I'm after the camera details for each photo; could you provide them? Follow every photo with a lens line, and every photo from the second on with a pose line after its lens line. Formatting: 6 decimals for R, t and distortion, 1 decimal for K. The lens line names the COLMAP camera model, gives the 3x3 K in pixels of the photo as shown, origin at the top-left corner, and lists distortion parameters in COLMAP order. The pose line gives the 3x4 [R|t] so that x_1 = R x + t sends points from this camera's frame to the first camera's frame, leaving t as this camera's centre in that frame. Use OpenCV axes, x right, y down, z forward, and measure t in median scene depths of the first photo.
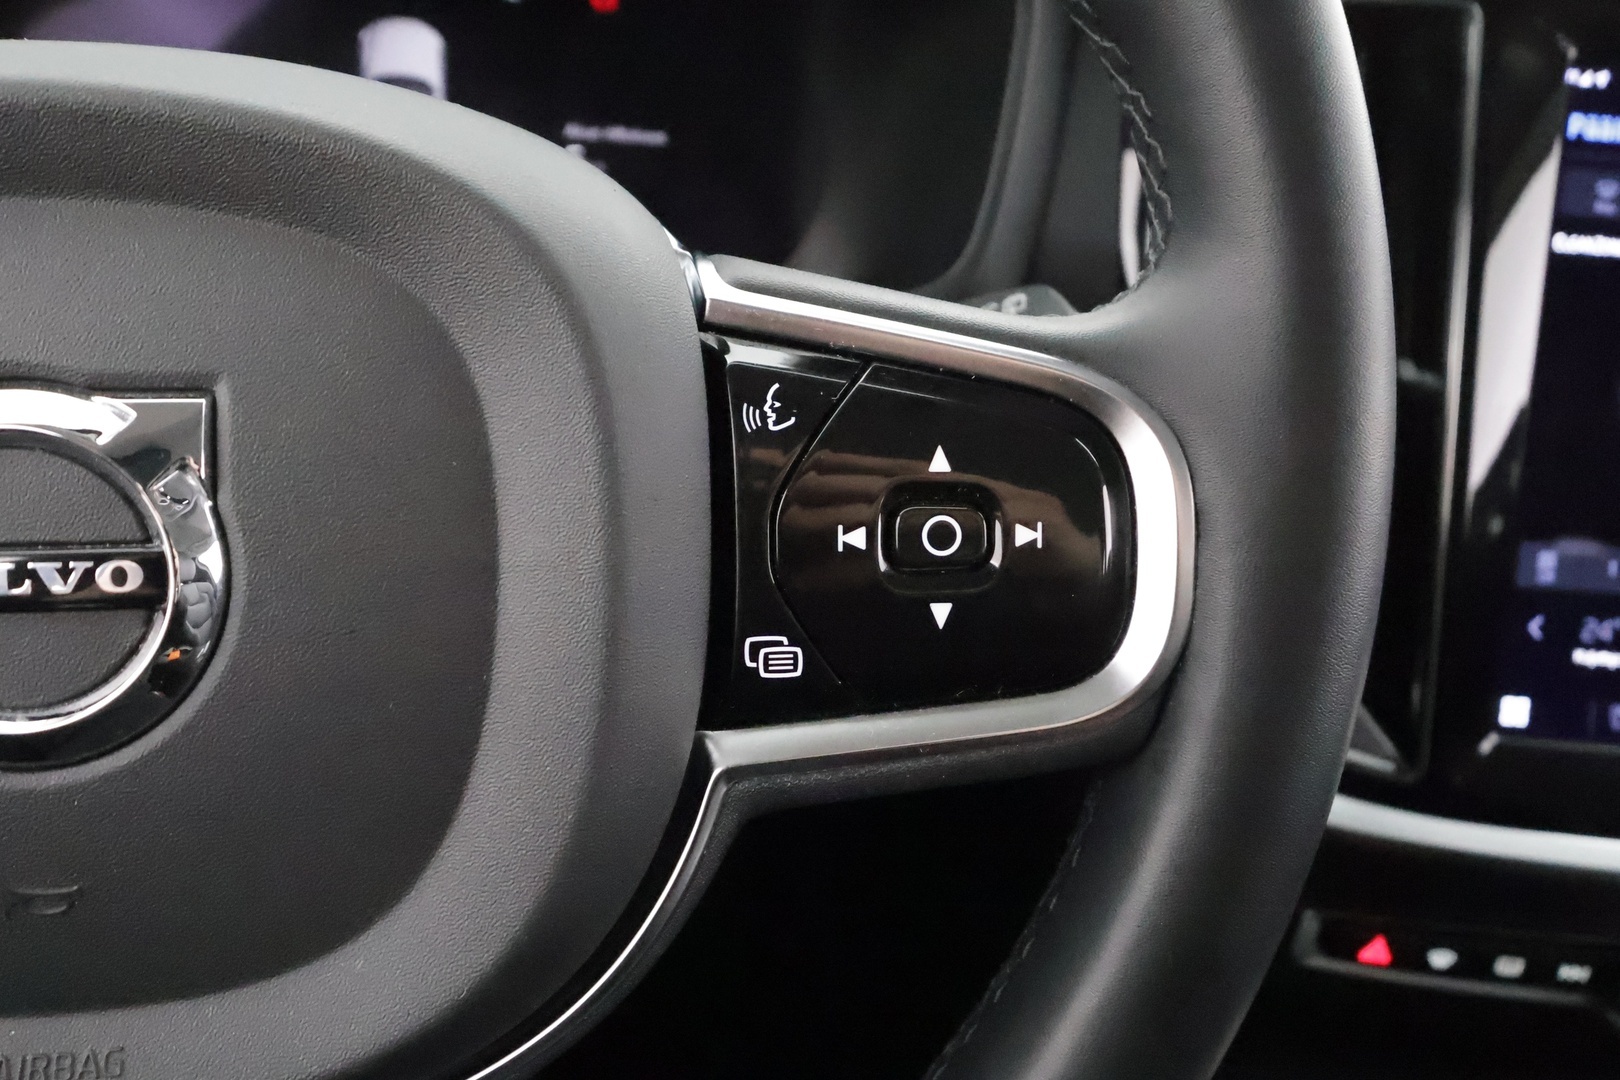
lens RADIAL K [[1333.3, 0, 812.0], [0, 1333.3, 627.9], [0, 0, 1]] dist [-0.006544, -0.004517]
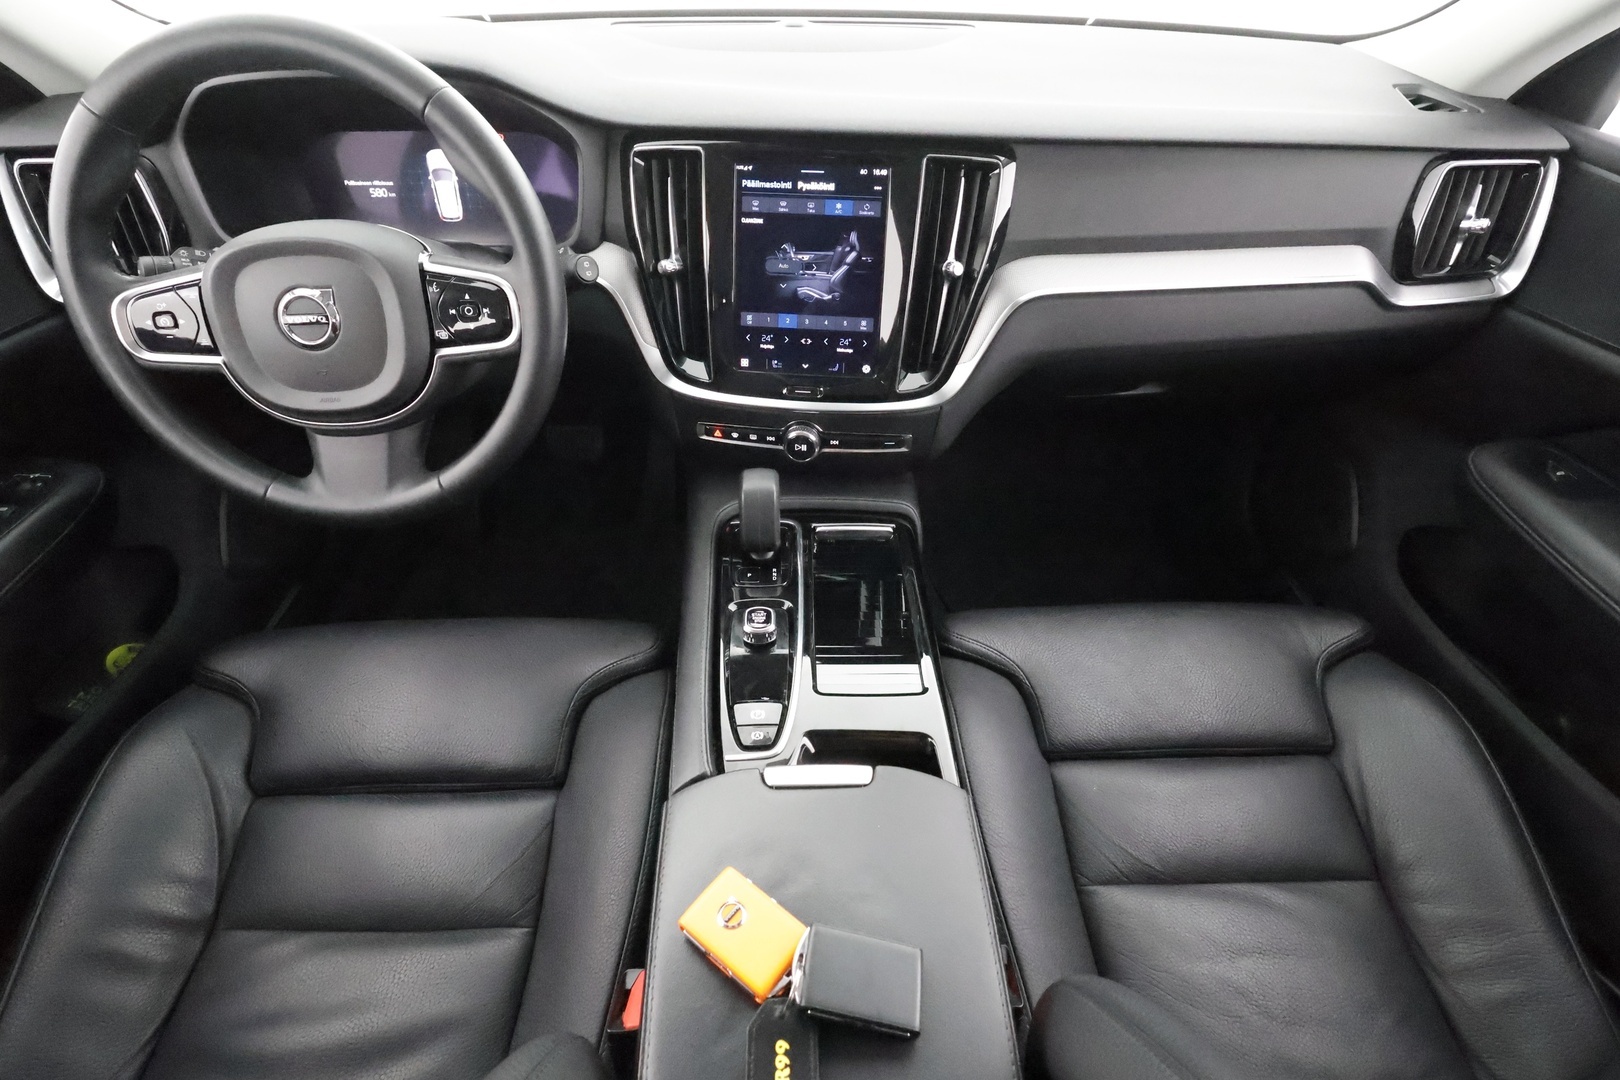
lens RADIAL K [[755.8, 0, 787.4], [0, 755.8, 534.8], [0, 0, 1]] dist [0.014299, 0.000498]
pose [[0.991242, 0.016614, -0.131010, 1.806769], [0.010384, 0.979178, 0.202740, 0.210835], [0.131651, -0.202324, 0.970429, -2.018366]]
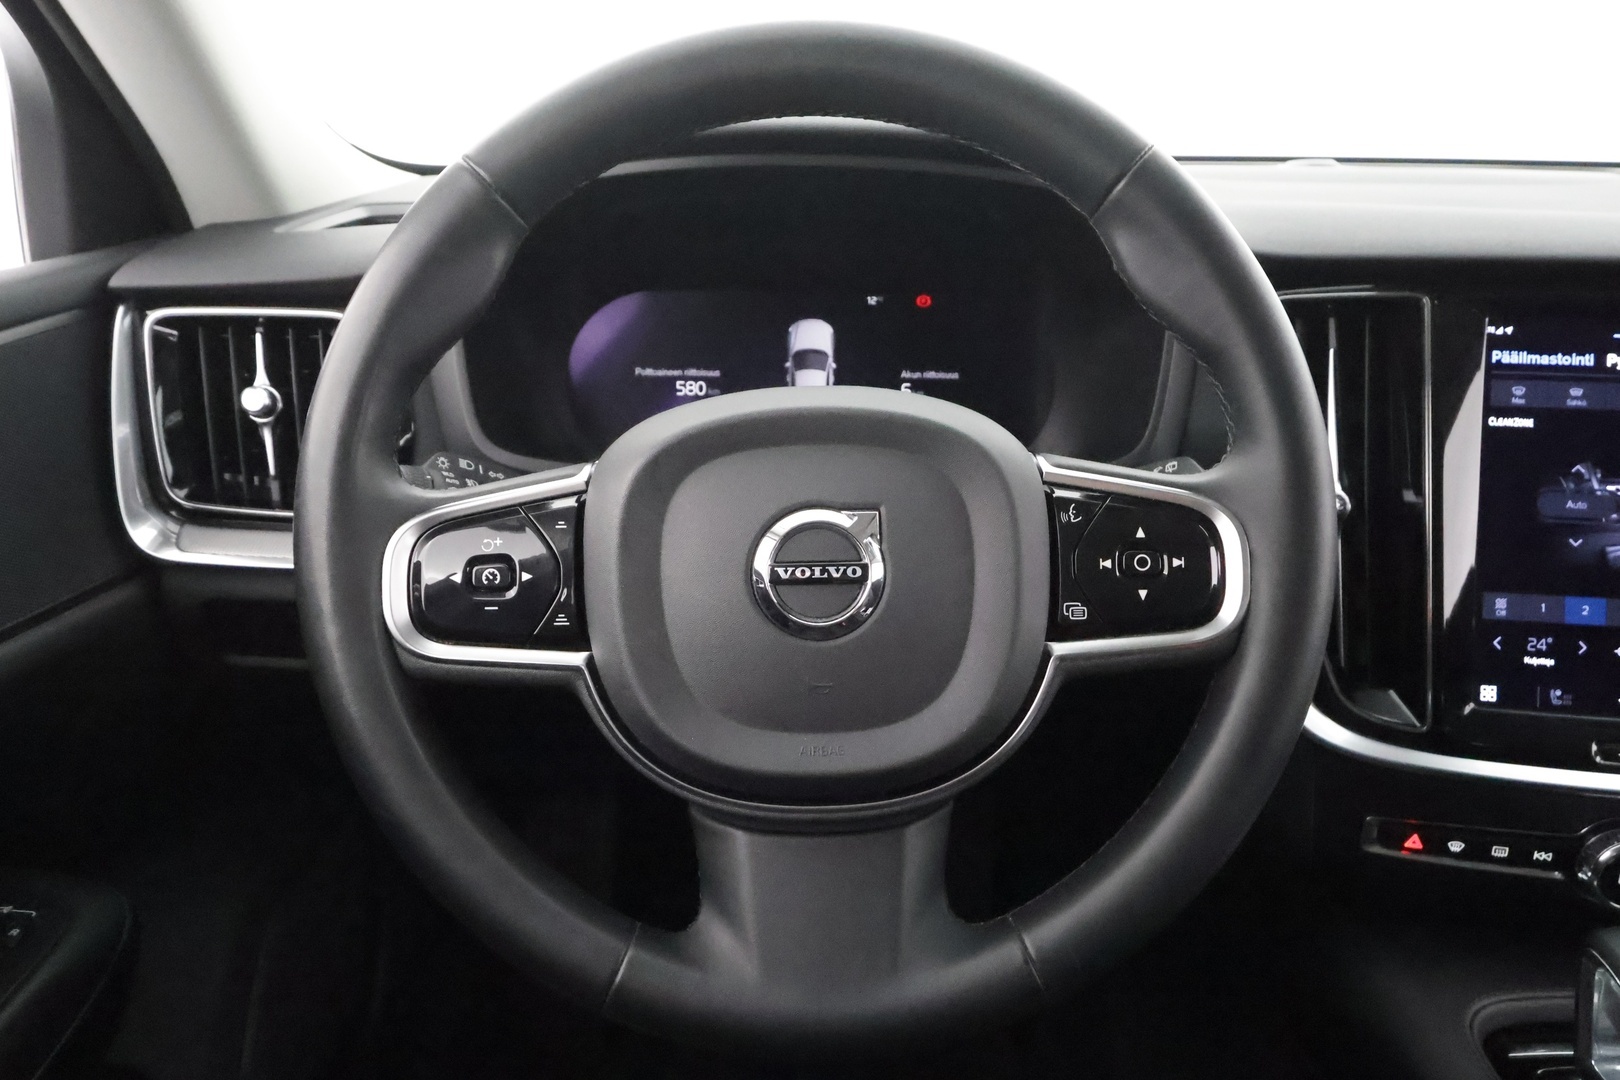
lens RADIAL K [[1194.6, 0, 810.0], [0, 1194.6, 540.0], [0, 0, 1]] dist [0.005547, 0.001856]
pose [[0.989101, -0.017420, -0.146207, -0.190323], [-0.007769, 0.985419, -0.169967, 0.274698], [0.147036, 0.169250, 0.974543, -1.280176]]
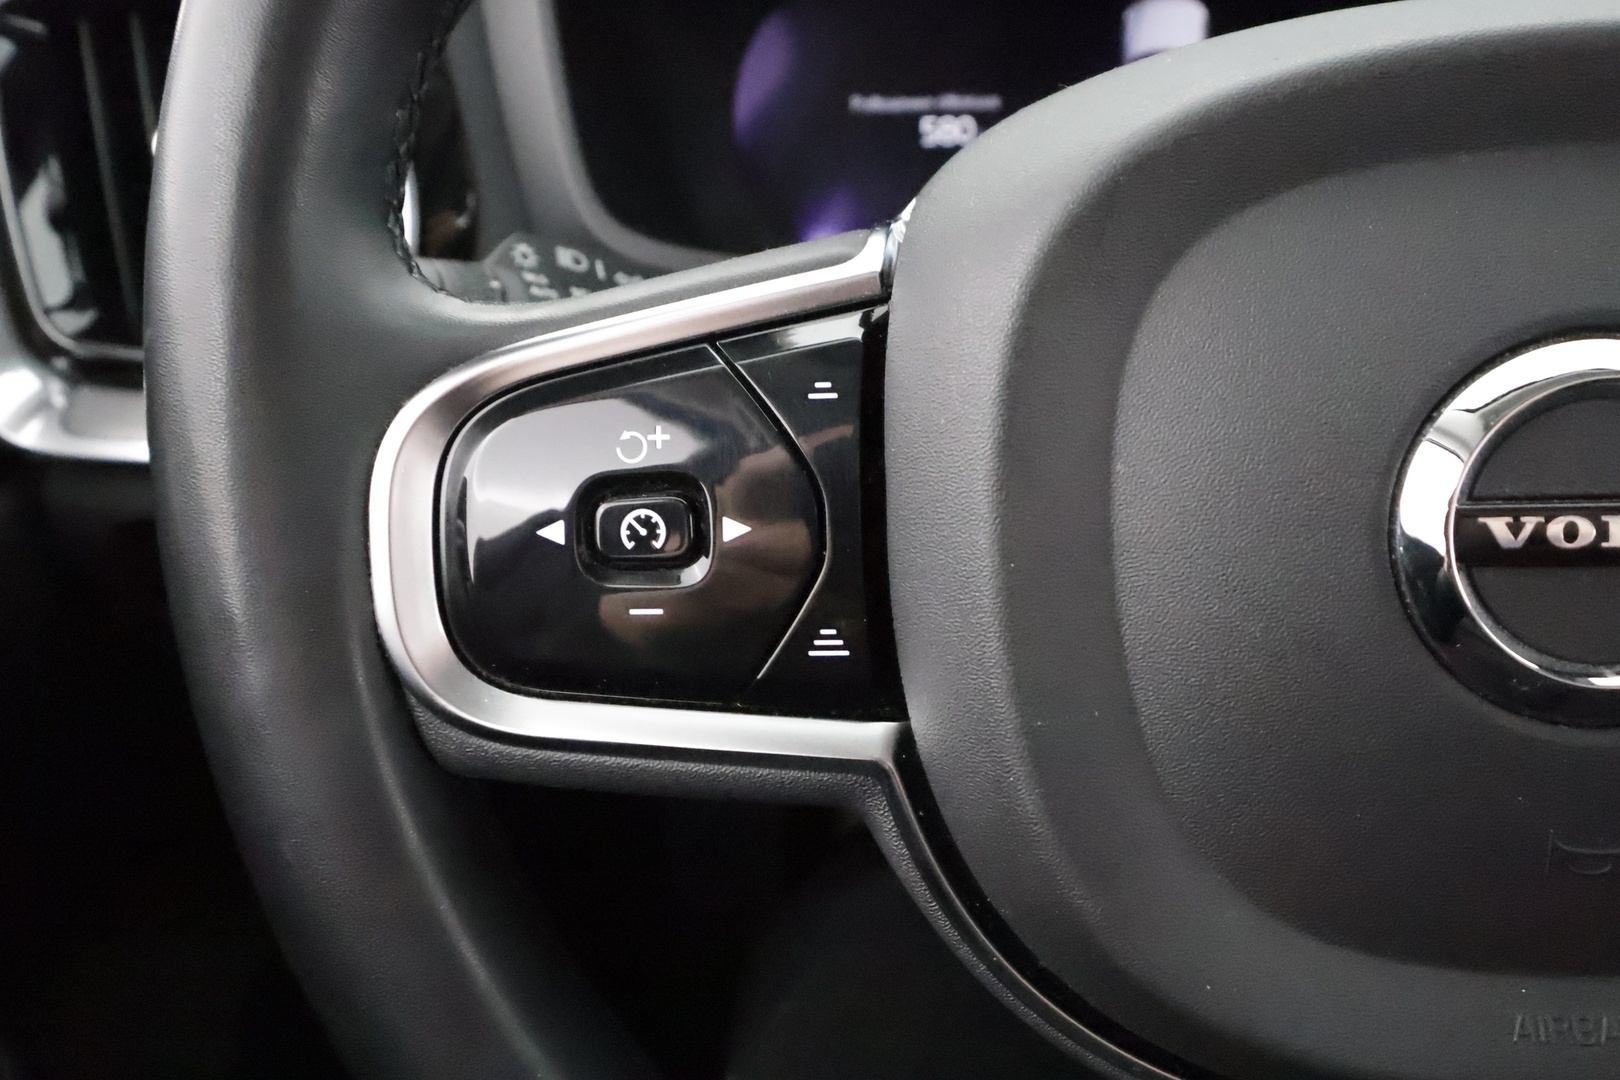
lens RADIAL K [[1310.6, 0, 810.0], [0, 1310.6, 540.0], [0, 0, 1]] dist [-0.002882, -0.006446]
pose [[0.968089, 0.001206, -0.250602, -0.755936], [-0.012939, 0.998895, -0.045178, 0.016362], [0.250271, 0.046979, 0.967035, -0.057377]]
